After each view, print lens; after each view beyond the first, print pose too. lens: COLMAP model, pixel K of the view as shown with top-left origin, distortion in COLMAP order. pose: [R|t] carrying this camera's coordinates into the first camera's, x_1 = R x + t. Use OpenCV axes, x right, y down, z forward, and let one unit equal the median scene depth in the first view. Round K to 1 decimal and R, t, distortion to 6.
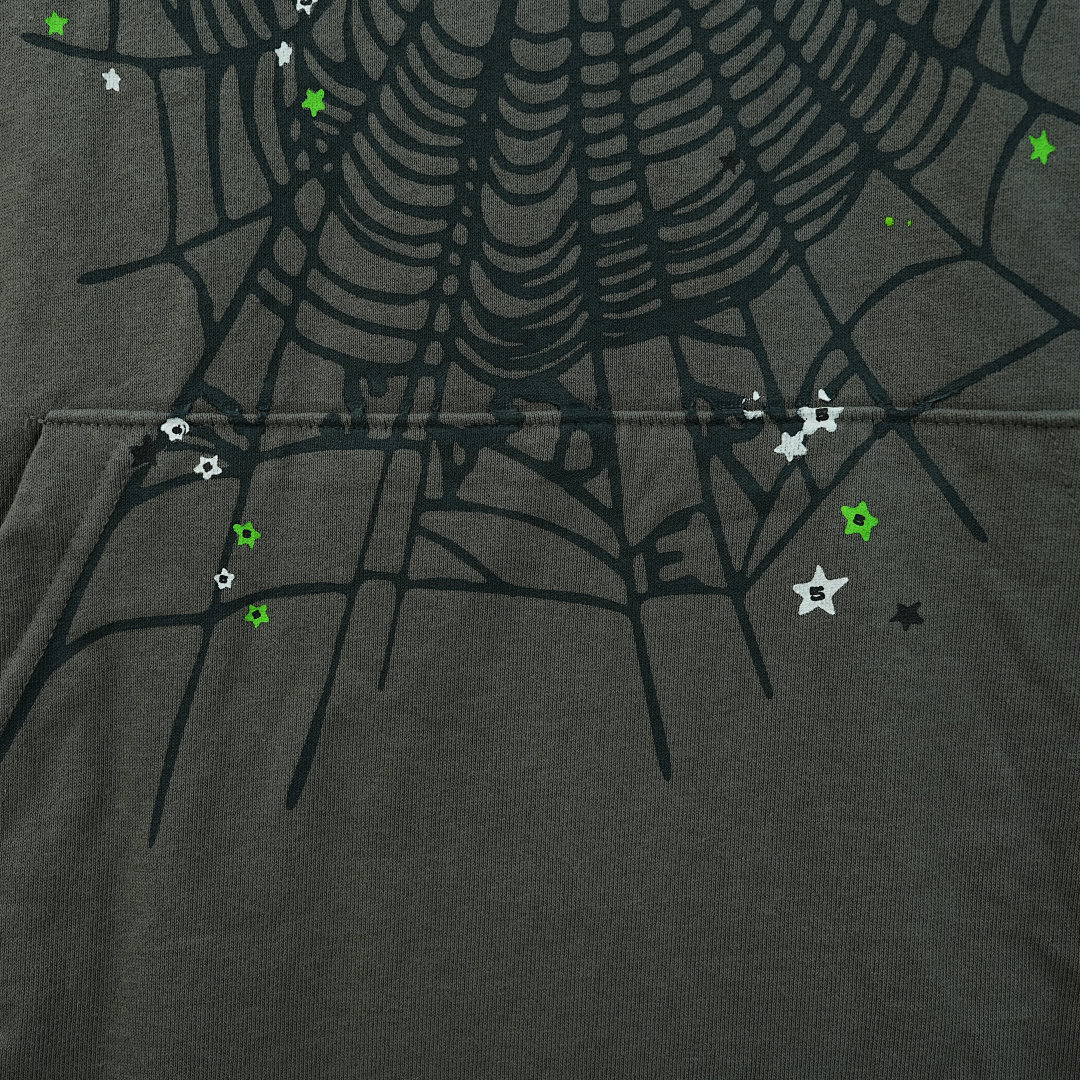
lens RADIAL K [[1271.4, 0, 540.0], [0, 1271.4, 540.0], [0, 0, 1]] dist [-0.013551, 0.006963]
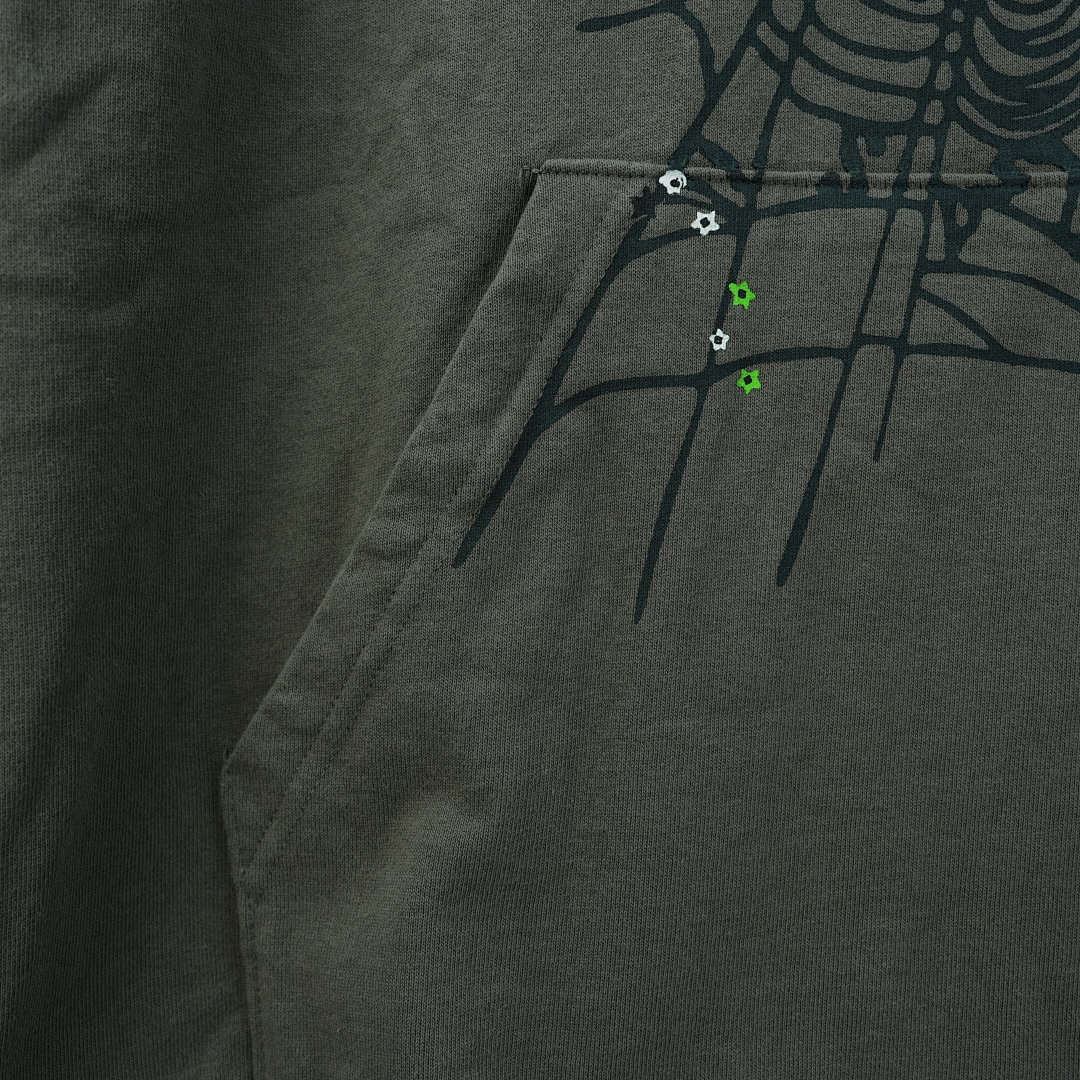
lens RADIAL K [[1271.4, 0, 540.0], [0, 1271.4, 540.0], [0, 0, 1]] dist [-0.013551, 0.006963]
pose [[0.999944, 0.010199, -0.002993, -0.378663], [-0.010330, 0.998825, -0.047343, 0.227505], [0.002507, 0.047371, 0.998874, 0.051972]]
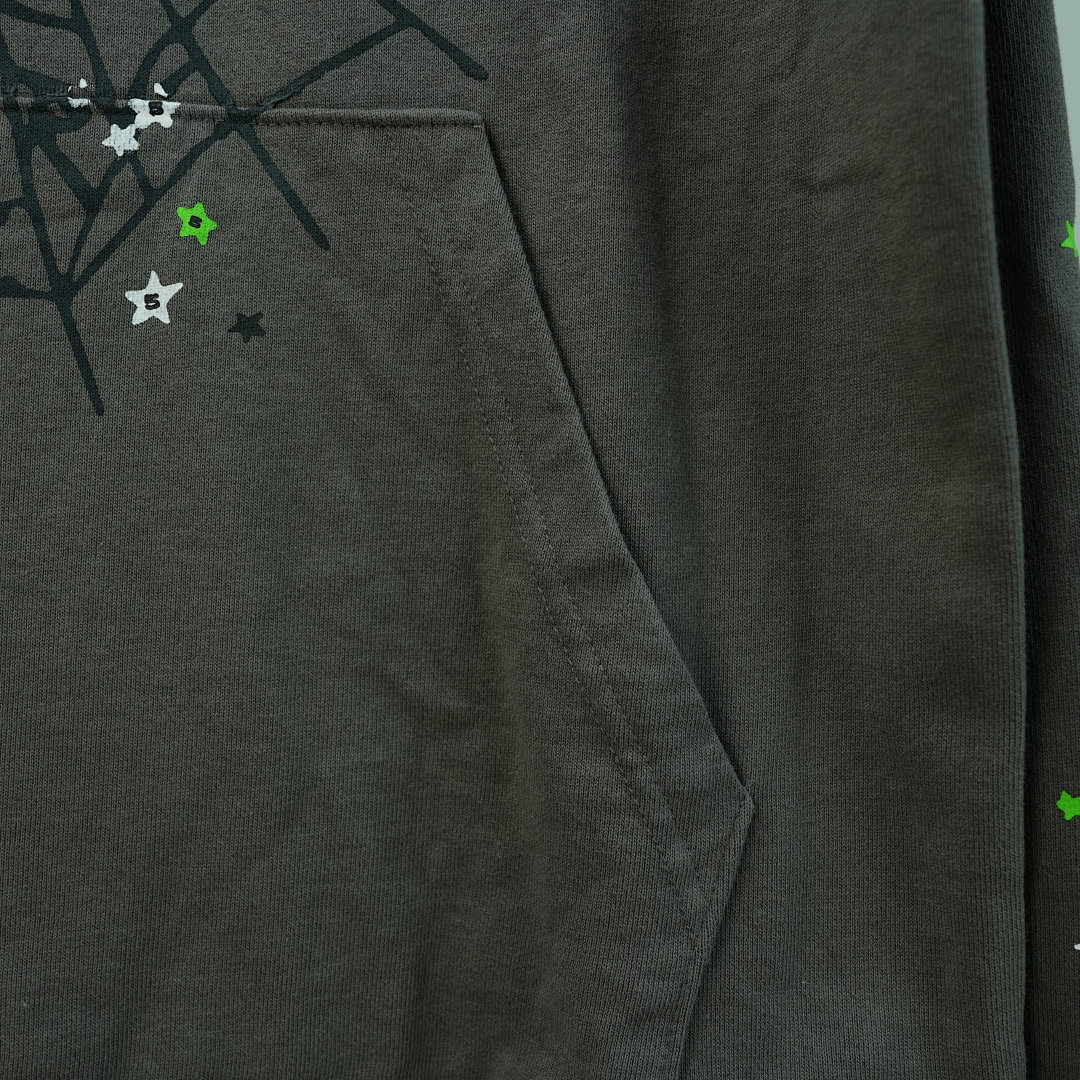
lens RADIAL K [[1271.4, 0, 540.0], [0, 1271.4, 540.0], [0, 0, 1]] dist [-0.013551, 0.006963]
pose [[0.978909, 0.009690, 0.204069, 0.311337], [-0.004039, 0.999597, -0.028091, 0.243913], [-0.204259, 0.026675, 0.978553, 0.037807]]
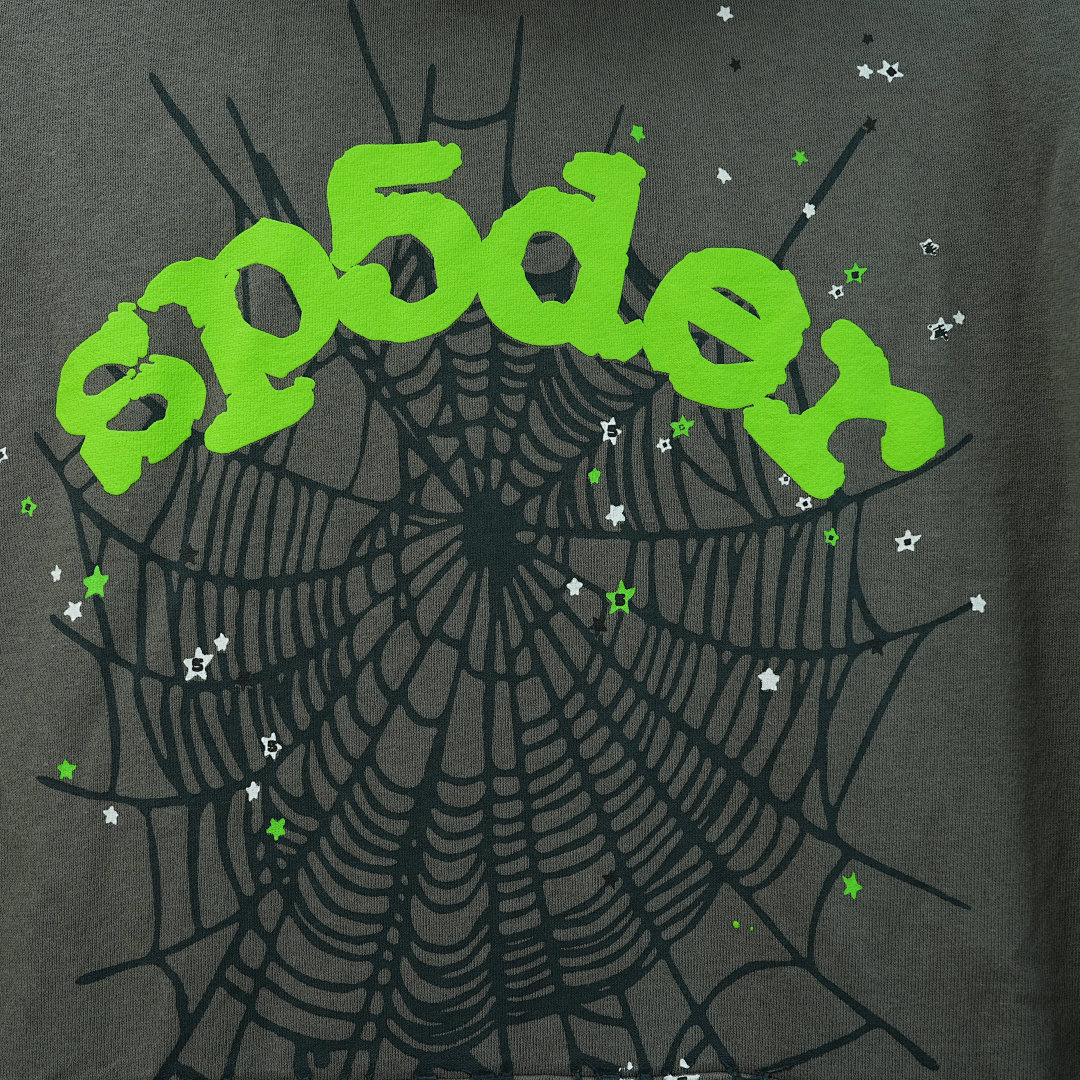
lens RADIAL K [[1271.4, 0, 540.0], [0, 1271.4, 540.0], [0, 0, 1]] dist [-0.013551, 0.006963]
pose [[0.997501, 0.019214, 0.067992, -0.011587], [-0.013504, 0.996419, -0.083467, -0.521659], [-0.069353, 0.082340, 0.994188, -0.267904]]
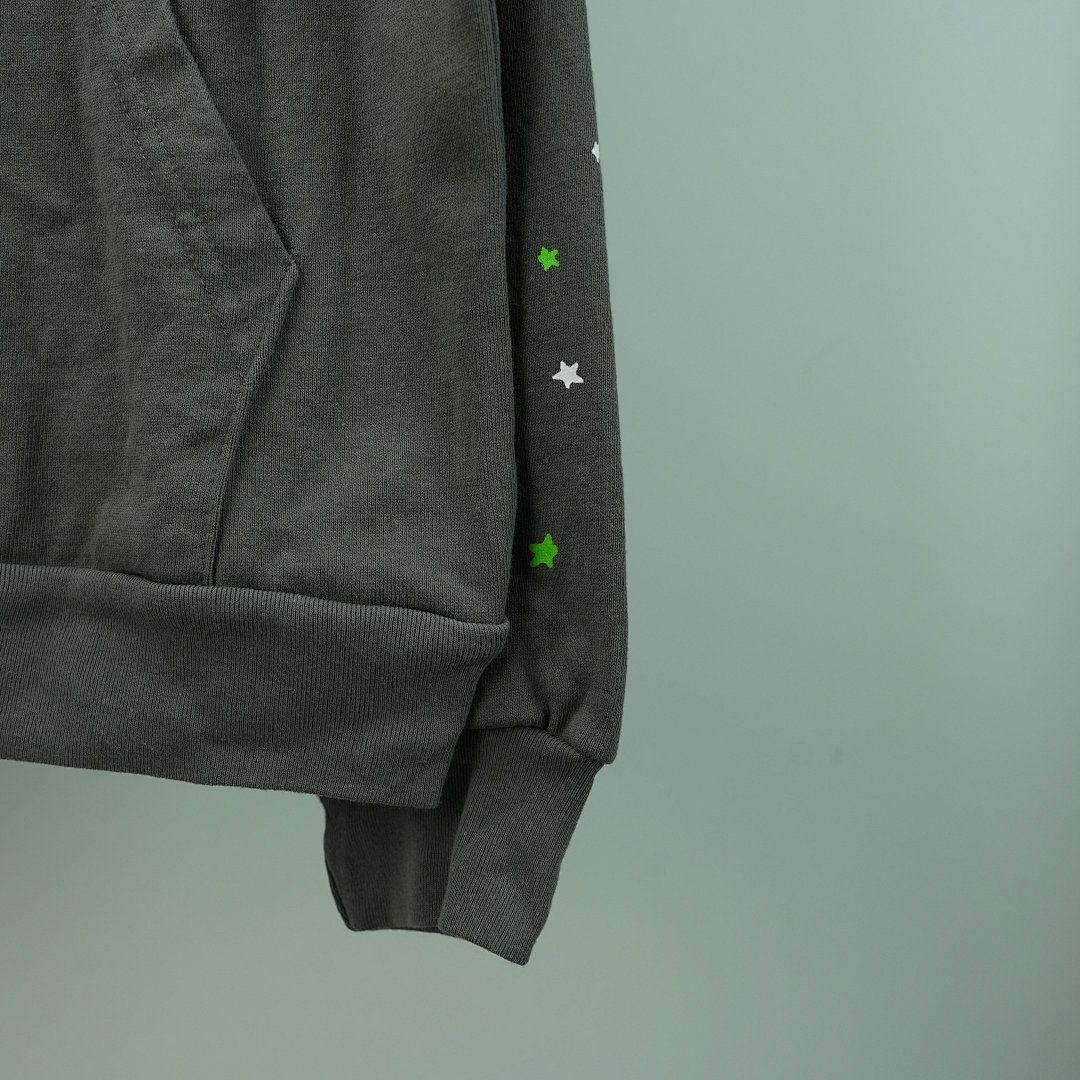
lens RADIAL K [[1271.4, 0, 540.0], [0, 1271.4, 540.0], [0, 0, 1]] dist [-0.013551, 0.006963]
pose [[0.965121, 0.008382, 0.261669, 0.569890], [-0.010322, 0.999928, 0.006041, 0.634606], [-0.261600, -0.008532, 0.965139, -0.205551]]
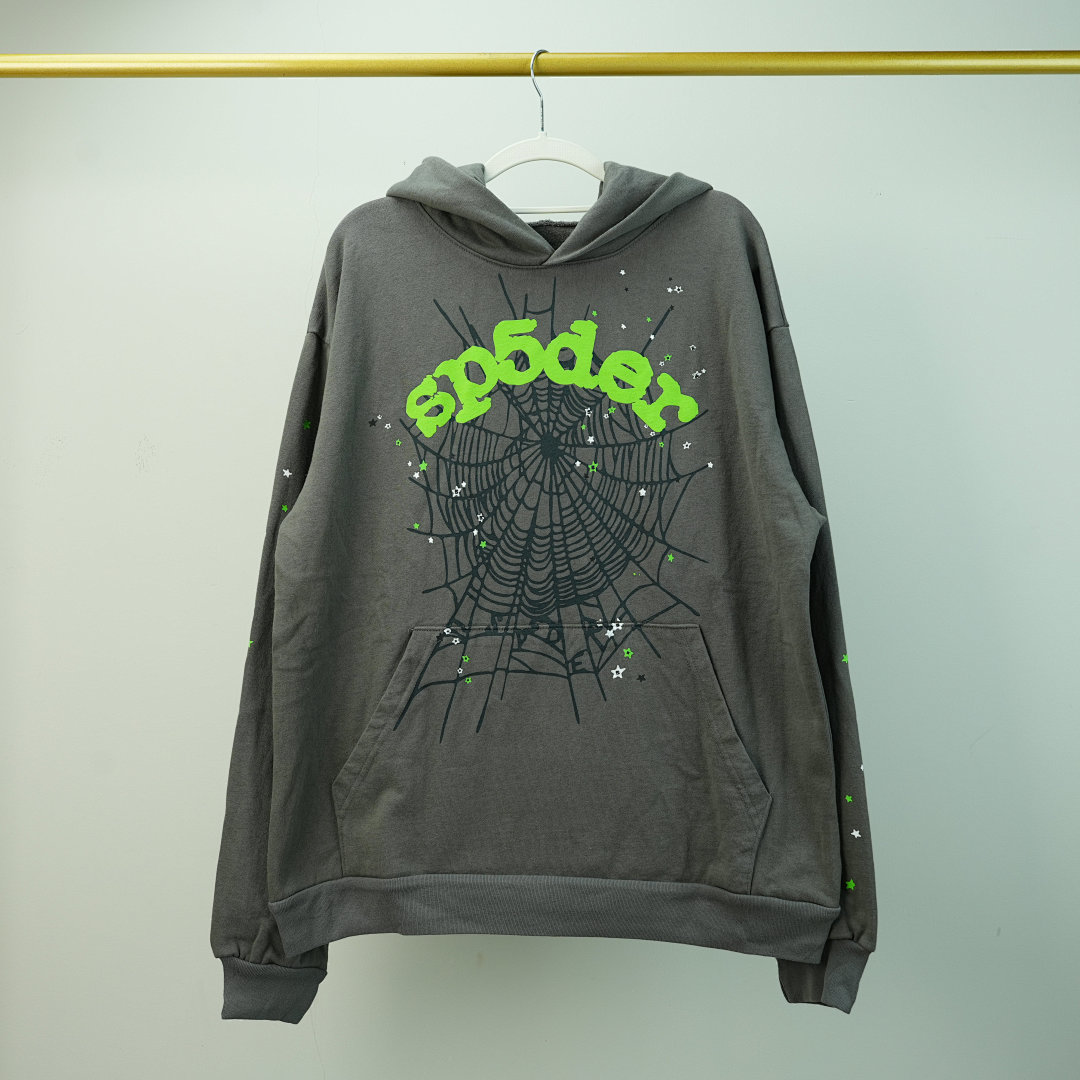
lens RADIAL K [[1271.4, 0, 540.0], [0, 1271.4, 540.0], [0, 0, 1]] dist [-0.013551, 0.006963]
pose [[0.999156, -0.009028, 0.040071, -0.159227], [0.011902, 0.997328, -0.072074, -0.081217], [-0.039313, 0.072490, 0.996594, -2.786128]]
